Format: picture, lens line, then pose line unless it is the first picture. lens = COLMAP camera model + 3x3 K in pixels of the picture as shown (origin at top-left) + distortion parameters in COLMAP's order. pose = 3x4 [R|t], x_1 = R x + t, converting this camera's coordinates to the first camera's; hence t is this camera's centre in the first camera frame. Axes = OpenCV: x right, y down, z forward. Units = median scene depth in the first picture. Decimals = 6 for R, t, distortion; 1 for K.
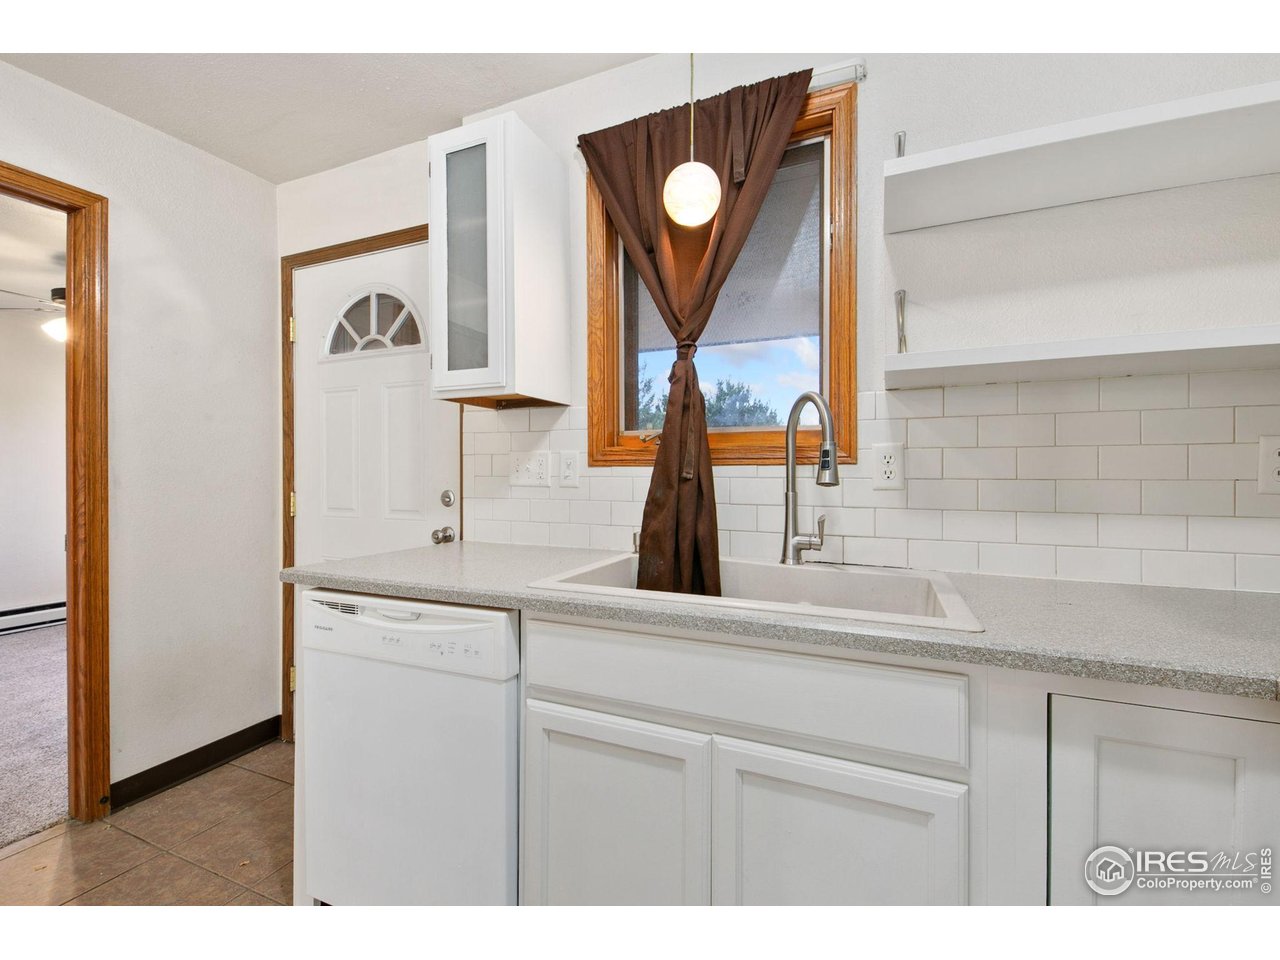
lens RADIAL K [[550.2, 0, 645.6], [0, 550.2, 477.2], [0, 0, 1]] dist [0.022090, -0.010702]
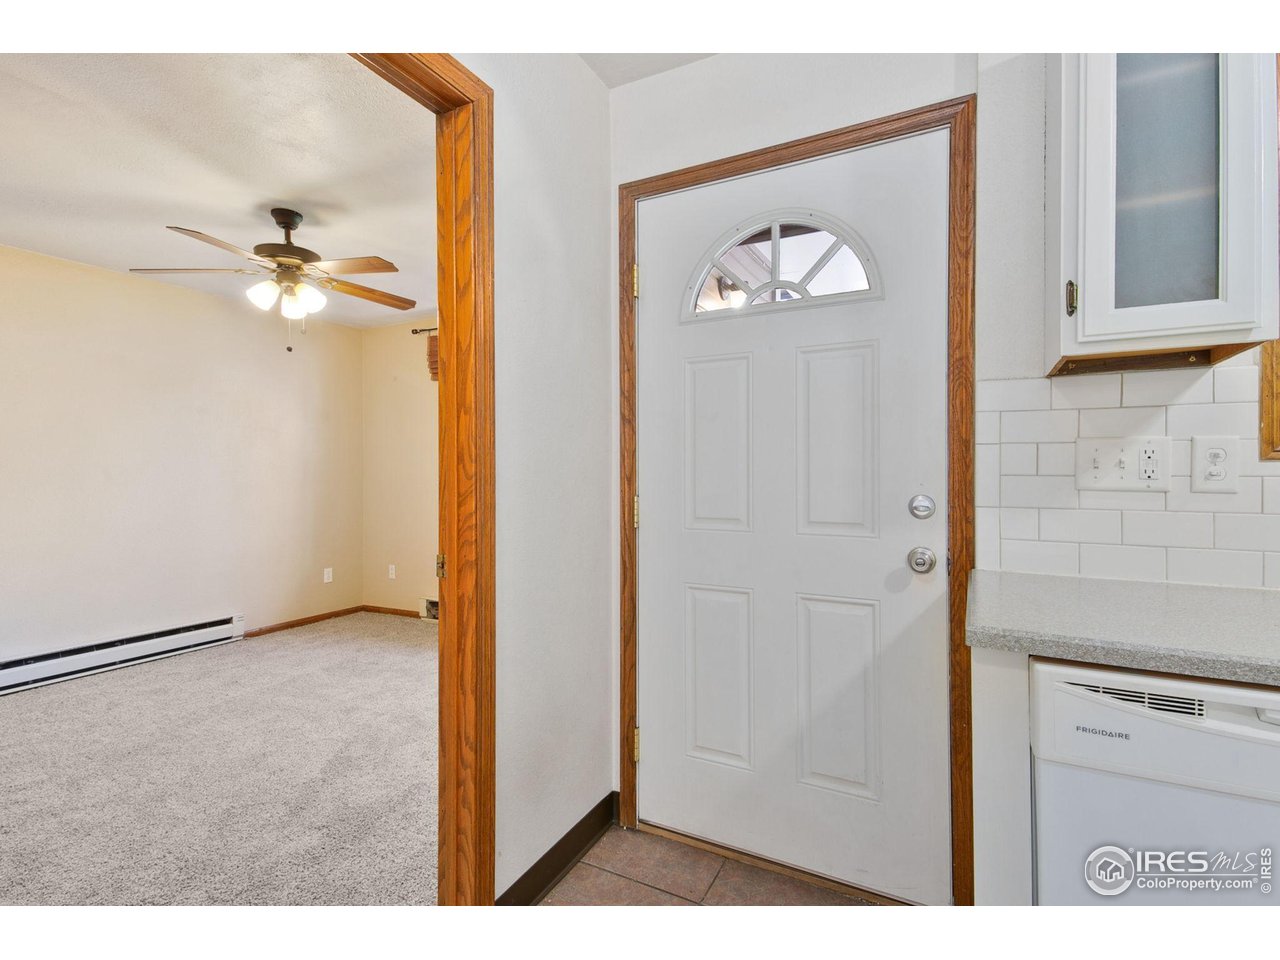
lens RADIAL K [[614.6, 0, 648.0], [0, 614.6, 473.2], [0, 0, 1]] dist [0.030516, -0.005241]
pose [[0.997502, 0.000504, -0.070633, -0.861228], [-0.000771, 0.999993, -0.003744, -0.001276], [0.070631, 0.003789, 0.997495, 0.252789]]
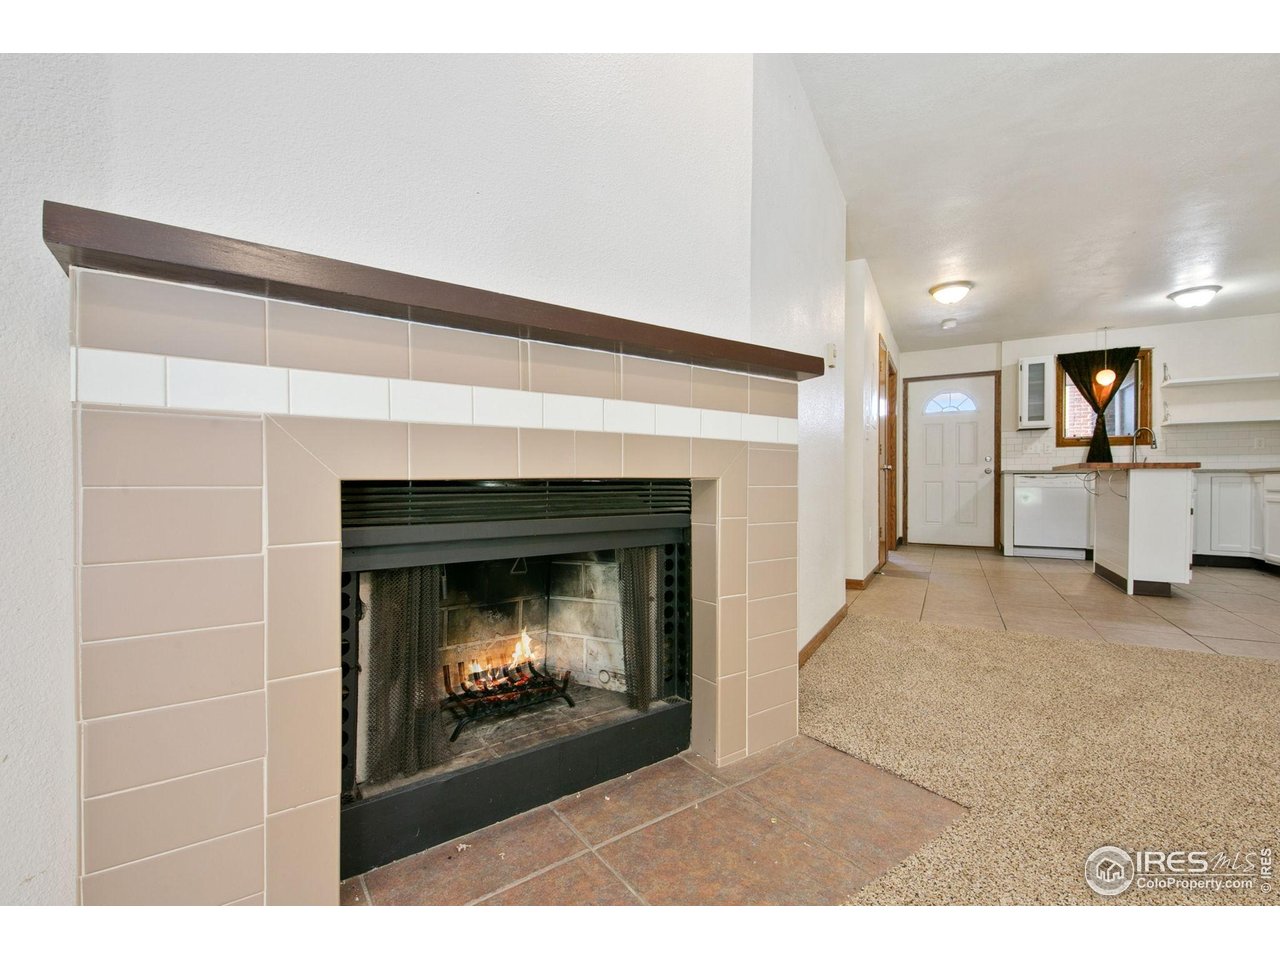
lens RADIAL K [[550.2, 0, 640.9], [0, 550.2, 487.1], [0, 0, 1]] dist [0.022090, -0.010702]
pose [[0.995109, 0.004023, -0.098706, -2.675798], [-0.003856, 0.999991, 0.001882, 0.266500], [0.098713, -0.001492, 0.995115, -3.109518]]
